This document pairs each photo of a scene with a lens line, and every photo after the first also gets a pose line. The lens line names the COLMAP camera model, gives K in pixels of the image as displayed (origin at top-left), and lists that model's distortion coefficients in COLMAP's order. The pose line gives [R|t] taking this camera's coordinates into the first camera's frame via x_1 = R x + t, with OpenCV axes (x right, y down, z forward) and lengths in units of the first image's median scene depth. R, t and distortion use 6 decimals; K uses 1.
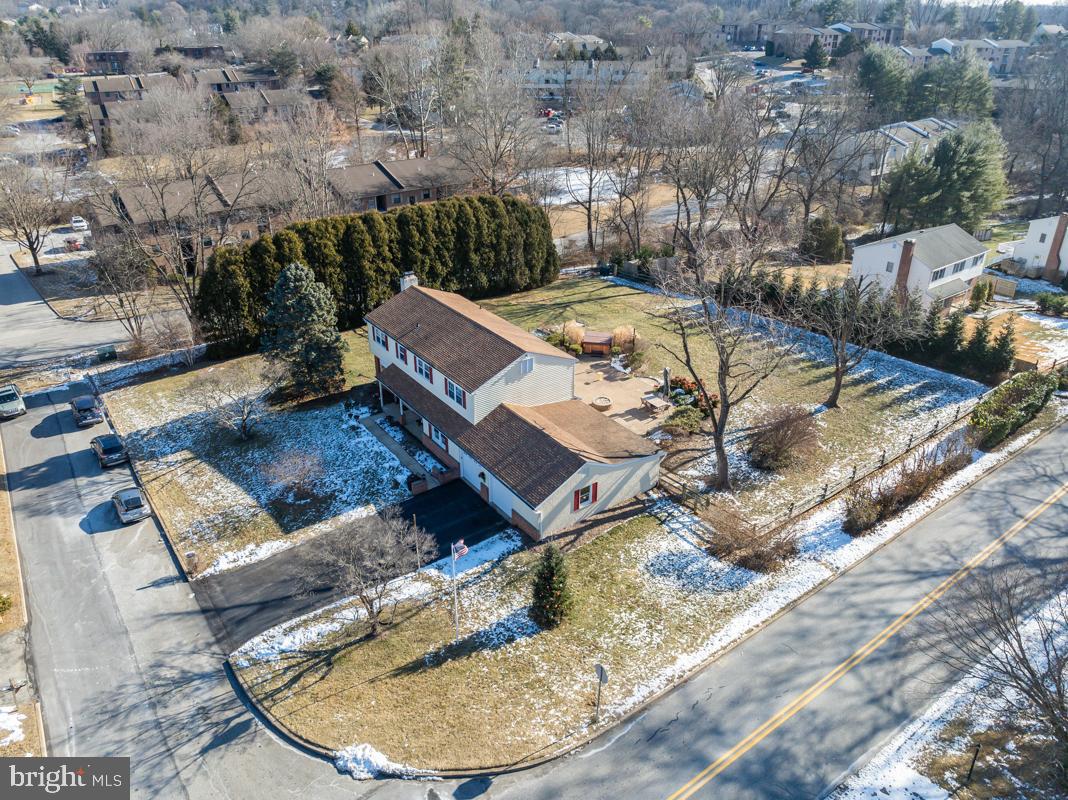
lens RADIAL K [[741.8, 0, 534.0], [0, 741.8, 400.0], [0, 0, 1]] dist [-0.040029, -0.004215]
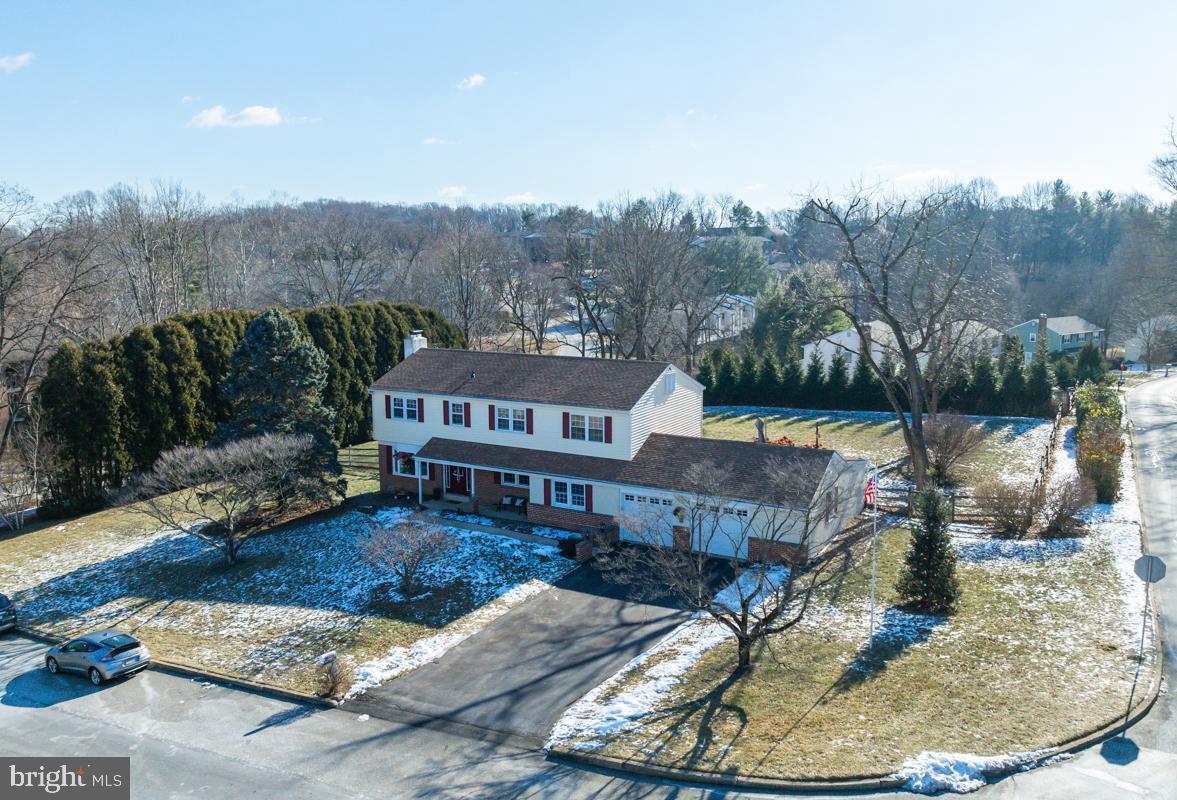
lens RADIAL K [[909.1, 0, 588.5], [0, 909.1, 400.0], [0, 0, 1]] dist [-0.046378, 0.006161]
pose [[0.916167, -0.070644, 0.394521, -0.542887], [0.193246, 0.940230, -0.280400, 0.256030], [-0.351132, 0.333133, 0.875059, 0.265181]]
